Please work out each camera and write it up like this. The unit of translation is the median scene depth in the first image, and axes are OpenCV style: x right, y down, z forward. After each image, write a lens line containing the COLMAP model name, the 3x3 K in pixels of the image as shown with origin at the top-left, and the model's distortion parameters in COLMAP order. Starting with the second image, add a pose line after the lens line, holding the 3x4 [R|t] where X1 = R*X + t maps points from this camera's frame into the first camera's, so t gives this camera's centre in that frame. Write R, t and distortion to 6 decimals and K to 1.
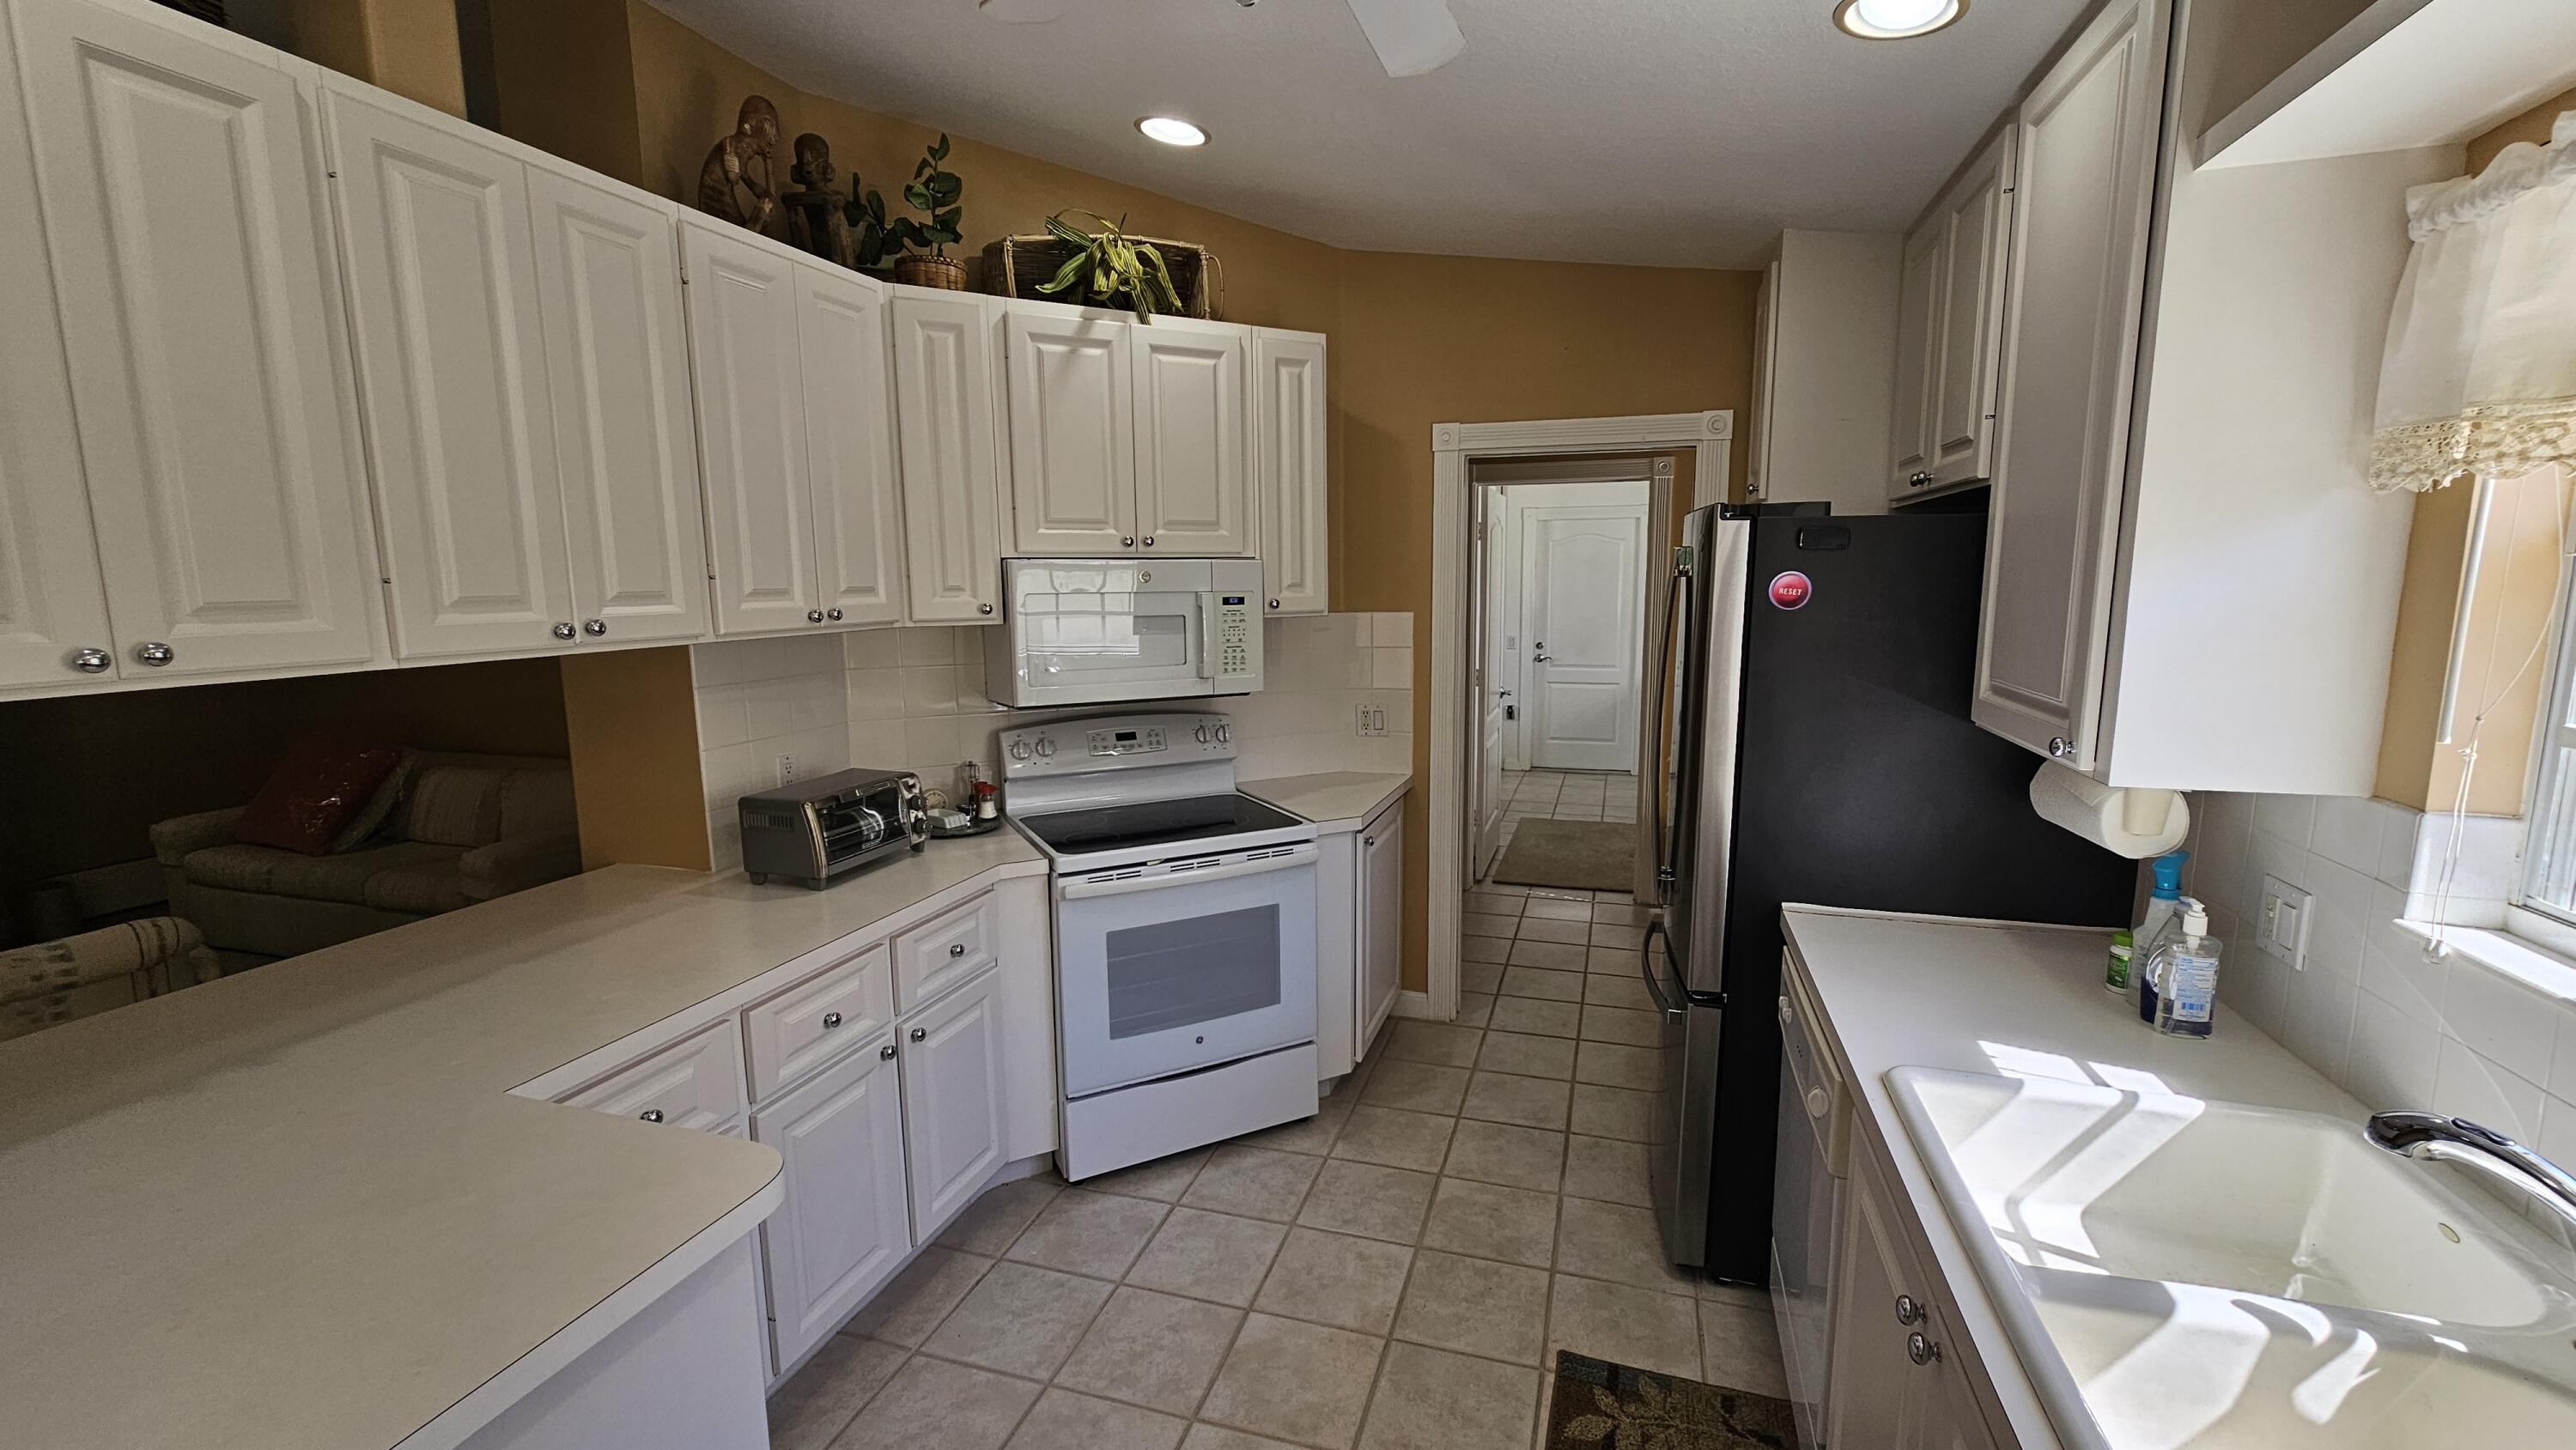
lens RADIAL K [[1045.2, 0, 1302.4], [0, 1045.2, 728.5], [0, 0, 1]] dist [0.000036, 0.000202]
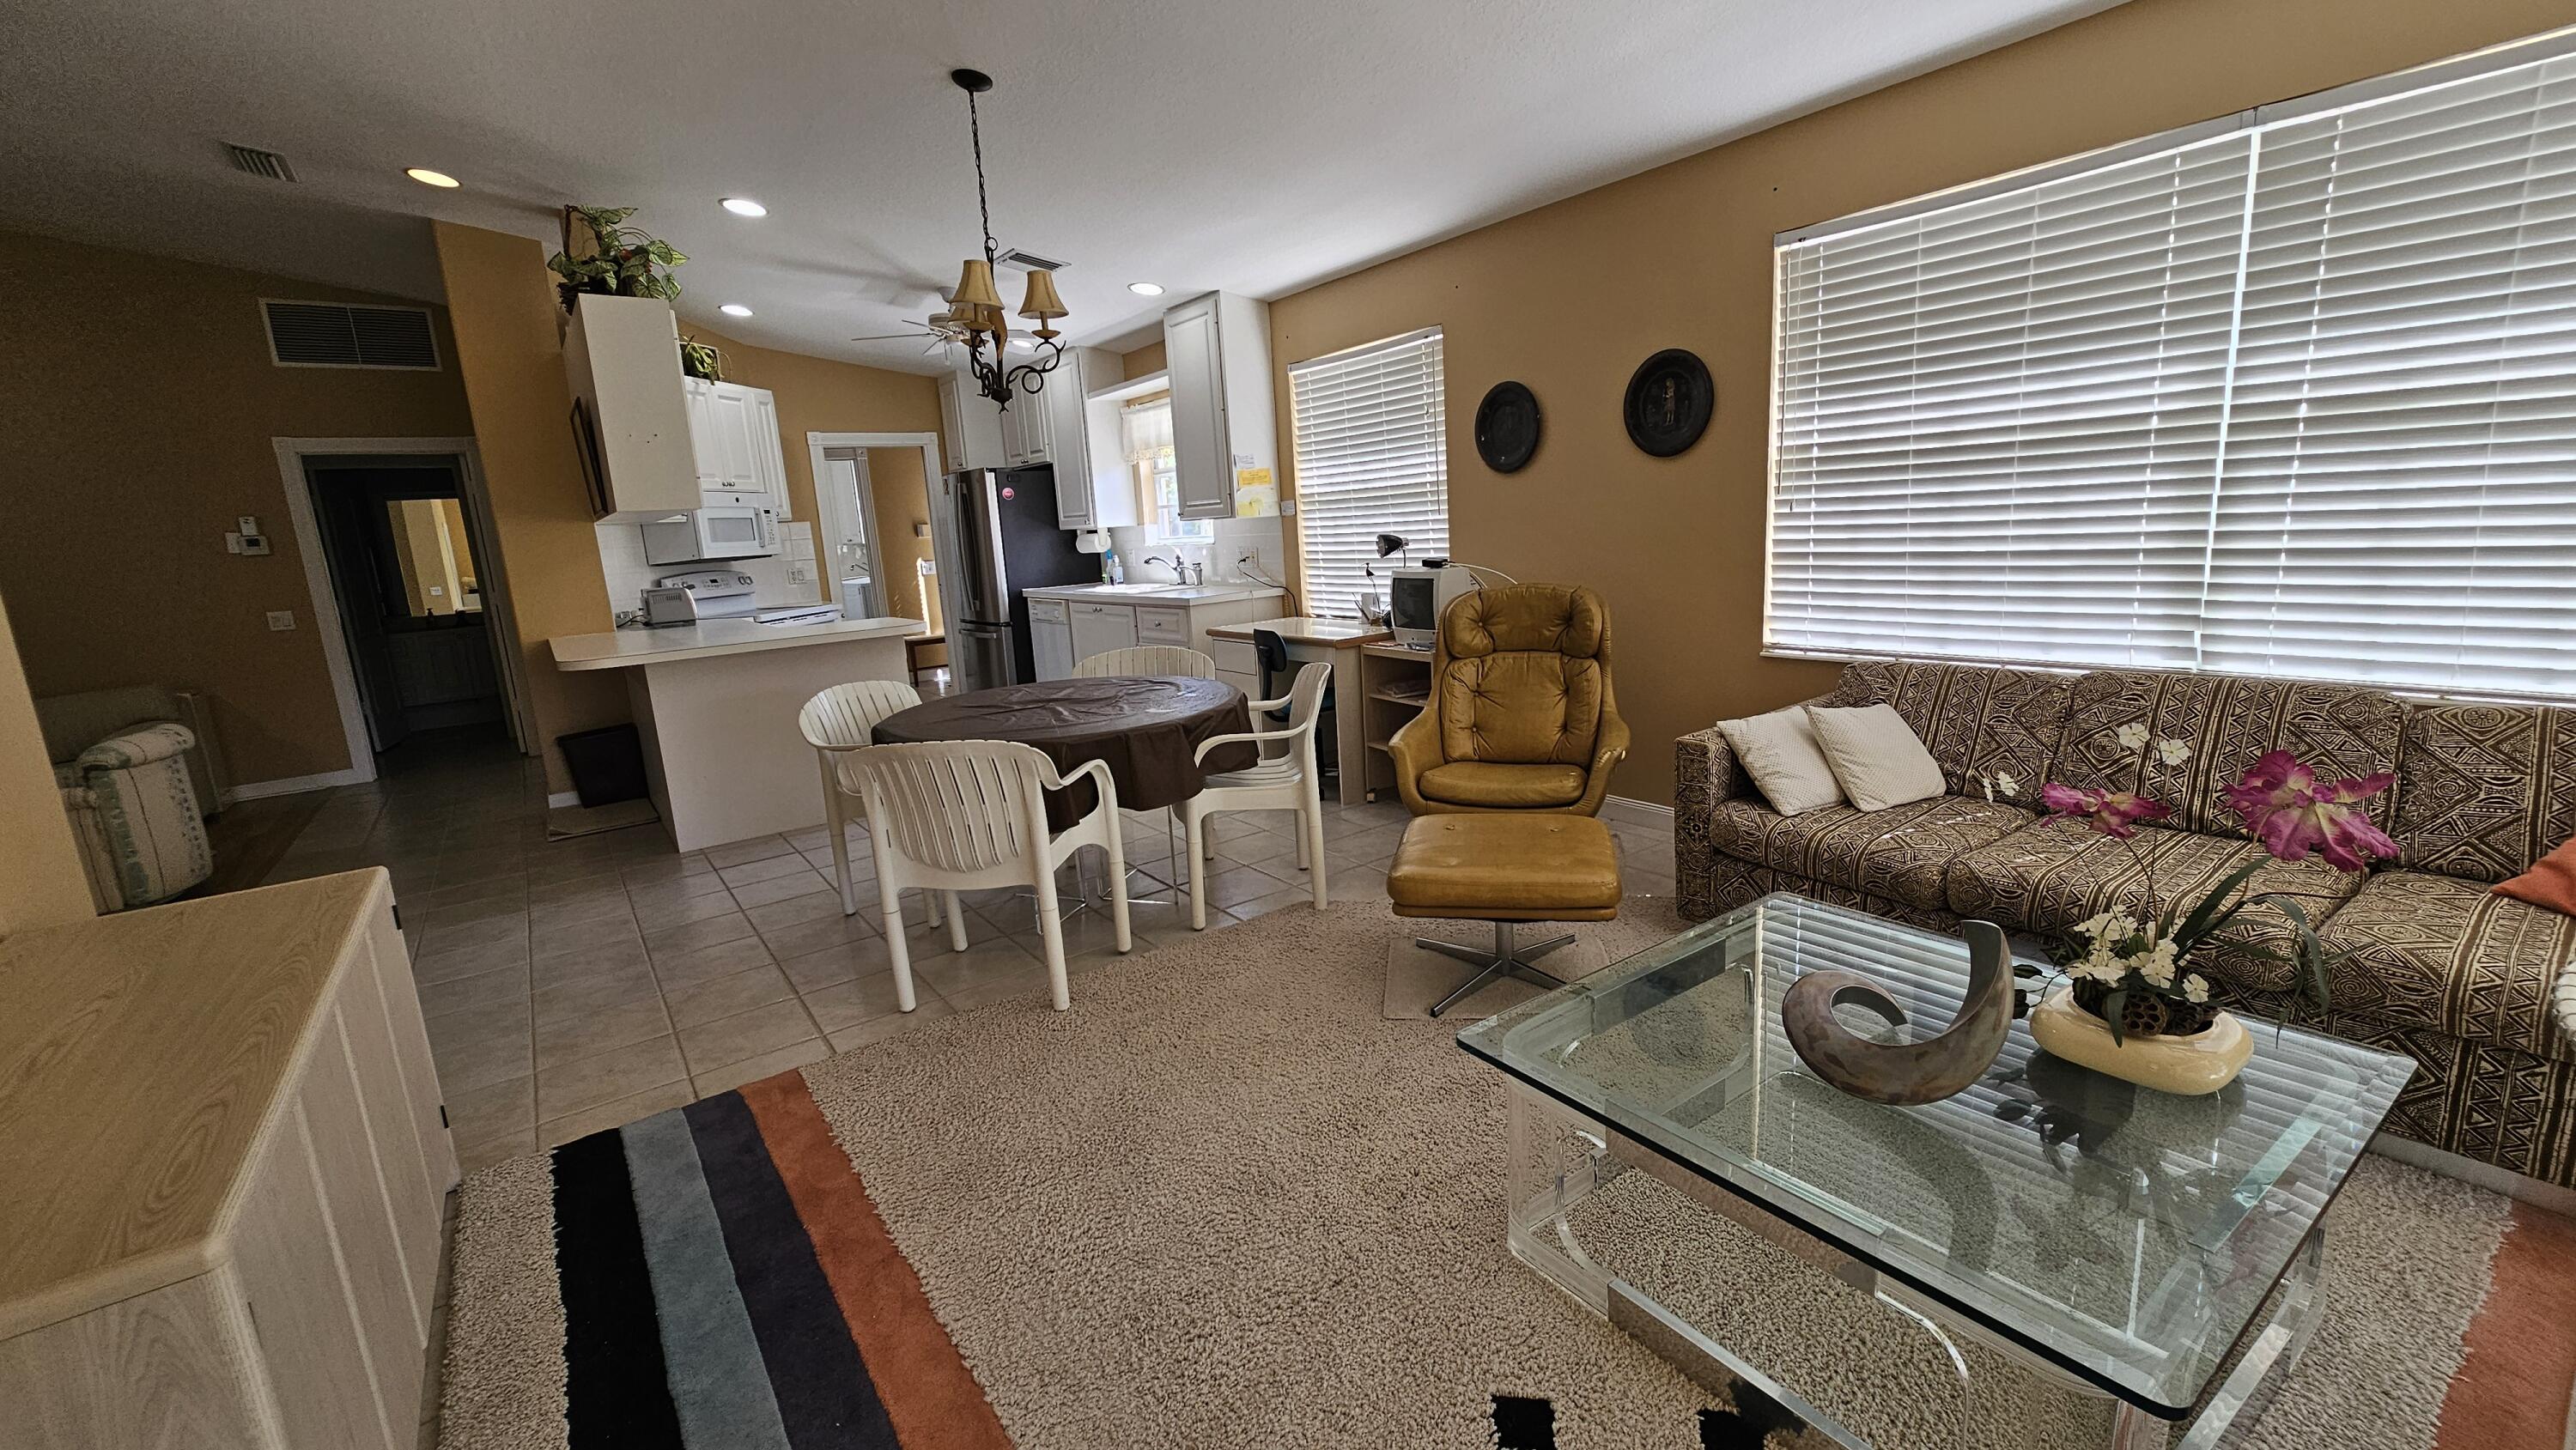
lens RADIAL K [[1045.2, 0, 1302.4], [0, 1045.2, 728.5], [0, 0, 1]] dist [0.000036, 0.000202]
pose [[0.588470, -0.185857, 0.786868, -1.337081], [0.173293, 0.979597, 0.101780, 0.325412], [-0.789730, 0.076464, 0.608671, -1.319068]]
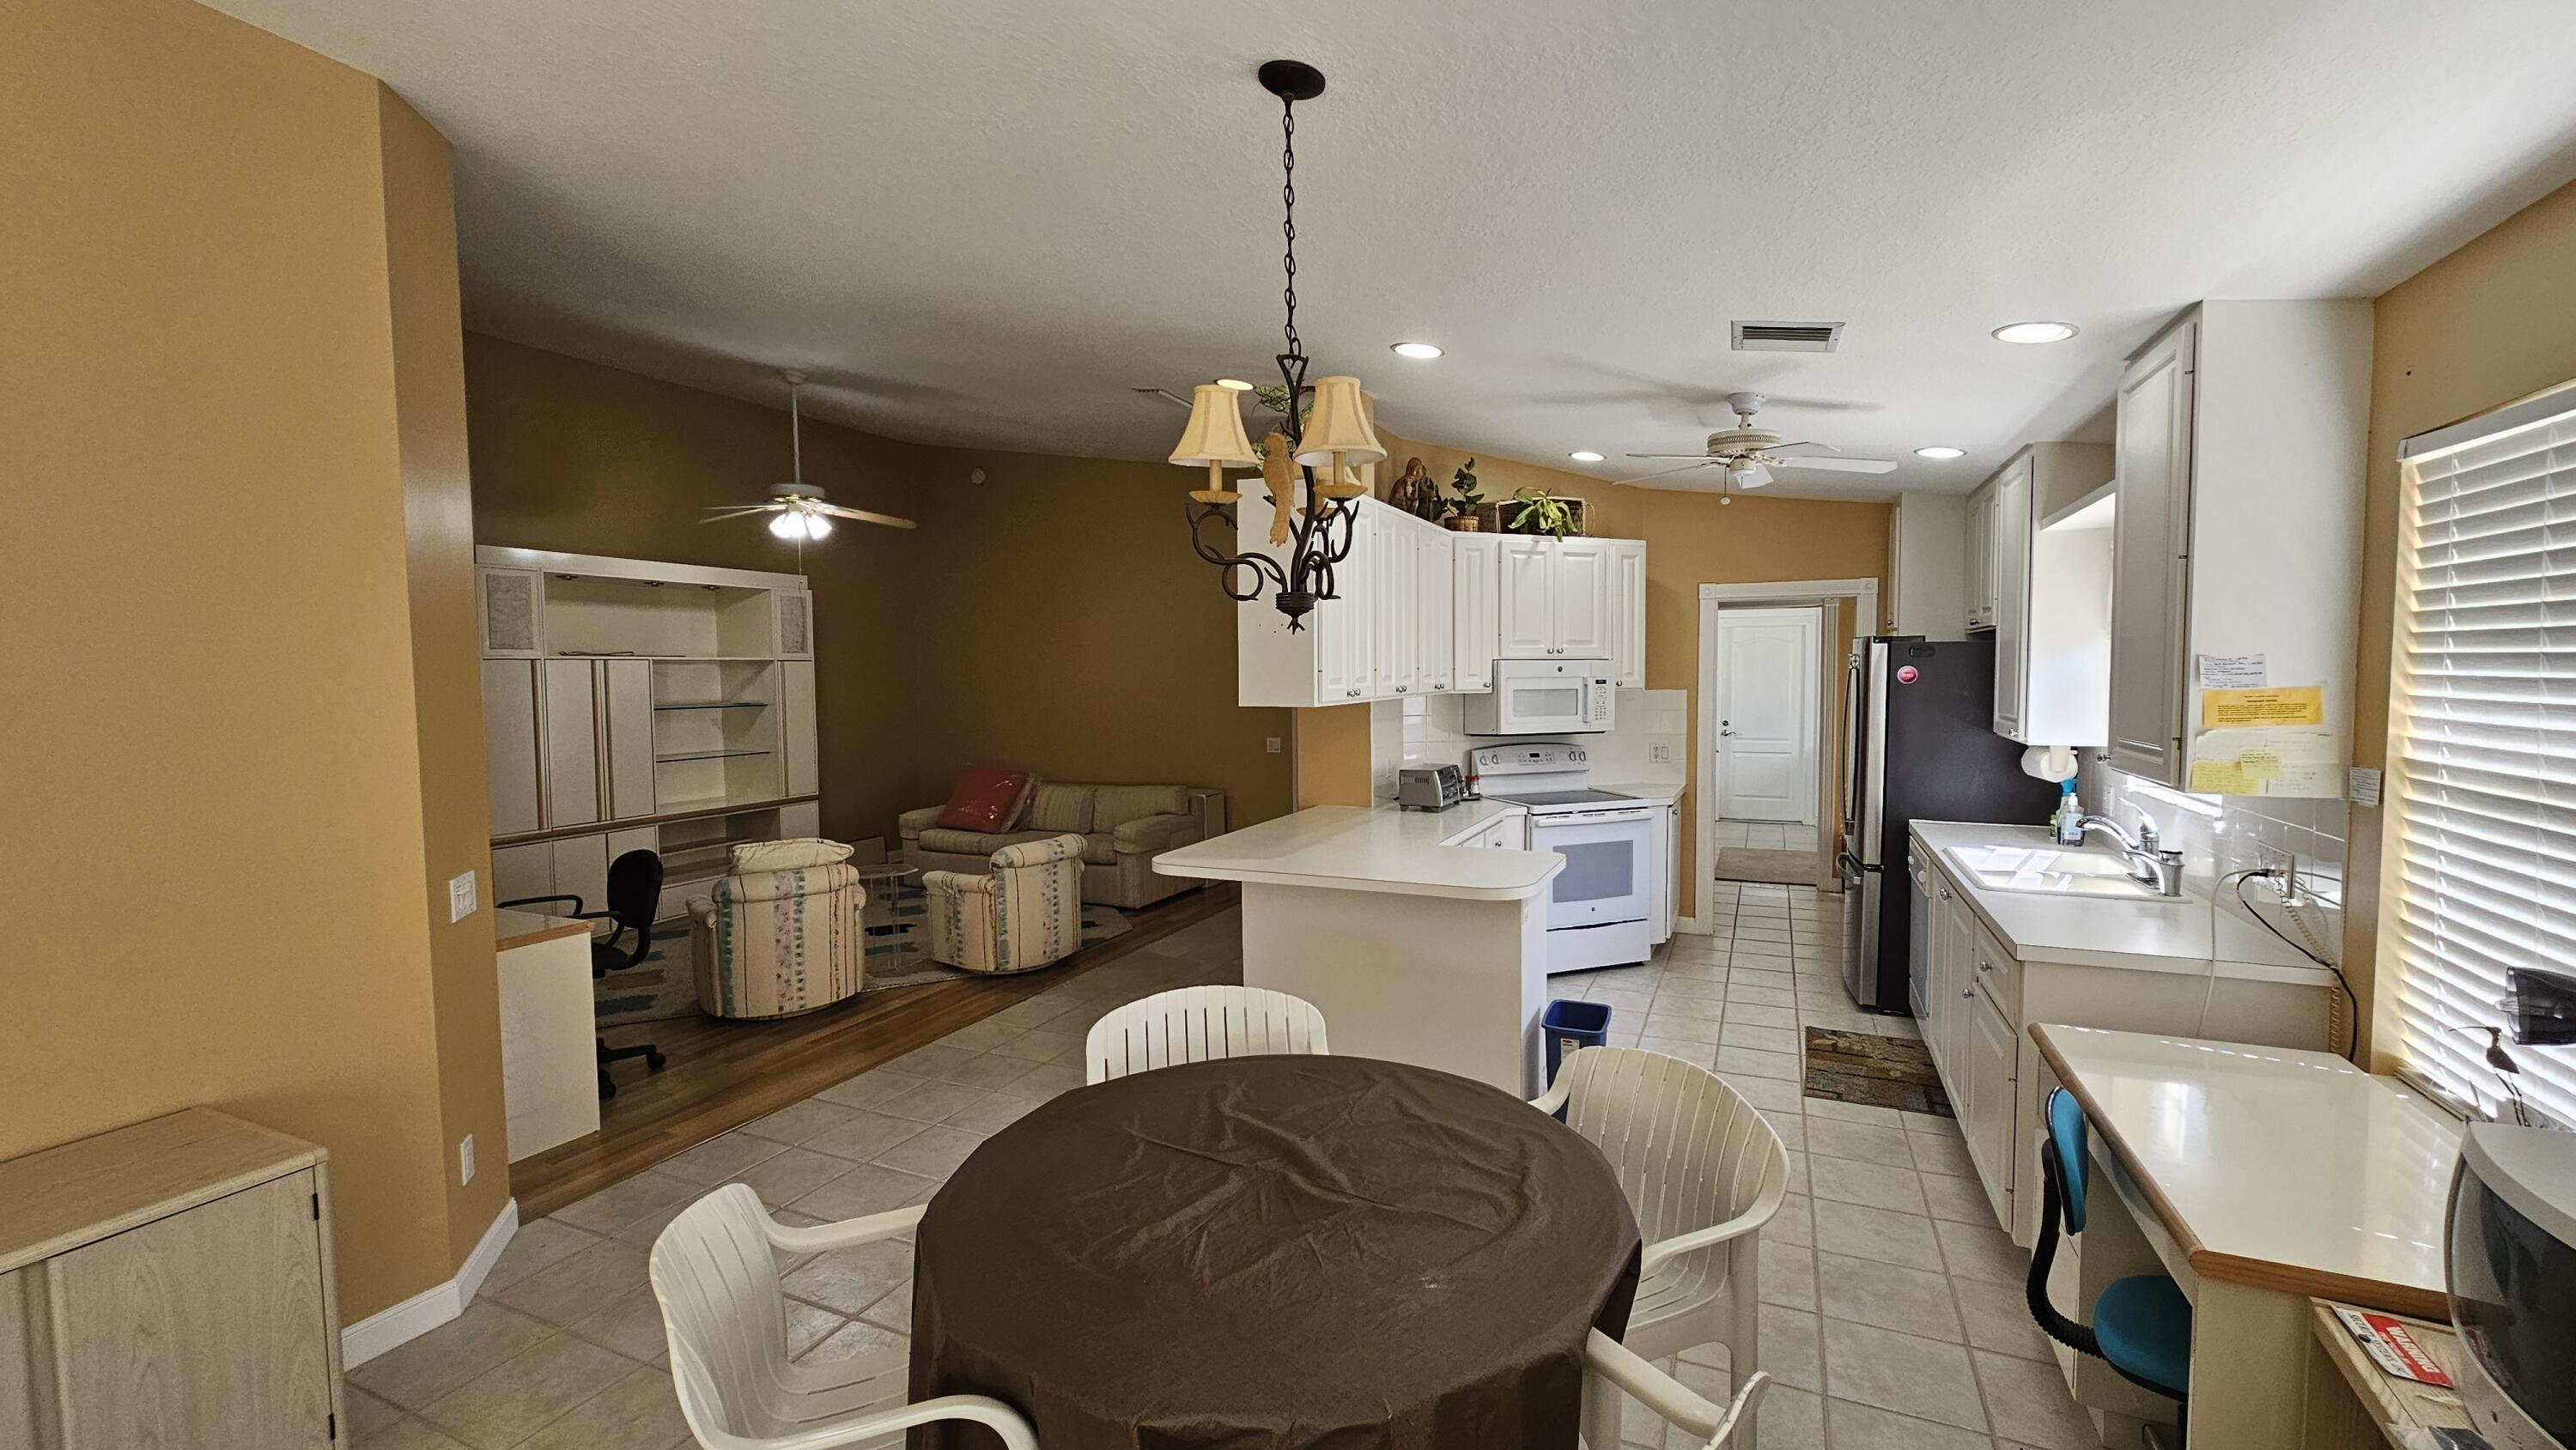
lens RADIAL K [[1048.4, 0, 1308.2], [0, 1048.4, 726.9], [0, 0, 1]] dist [0.000632, -0.000038]
pose [[0.993447, 0.006468, -0.114111, -0.407948], [-0.016838, 0.995786, -0.090151, 0.150275], [0.113047, 0.091482, 0.989369, -1.006434]]
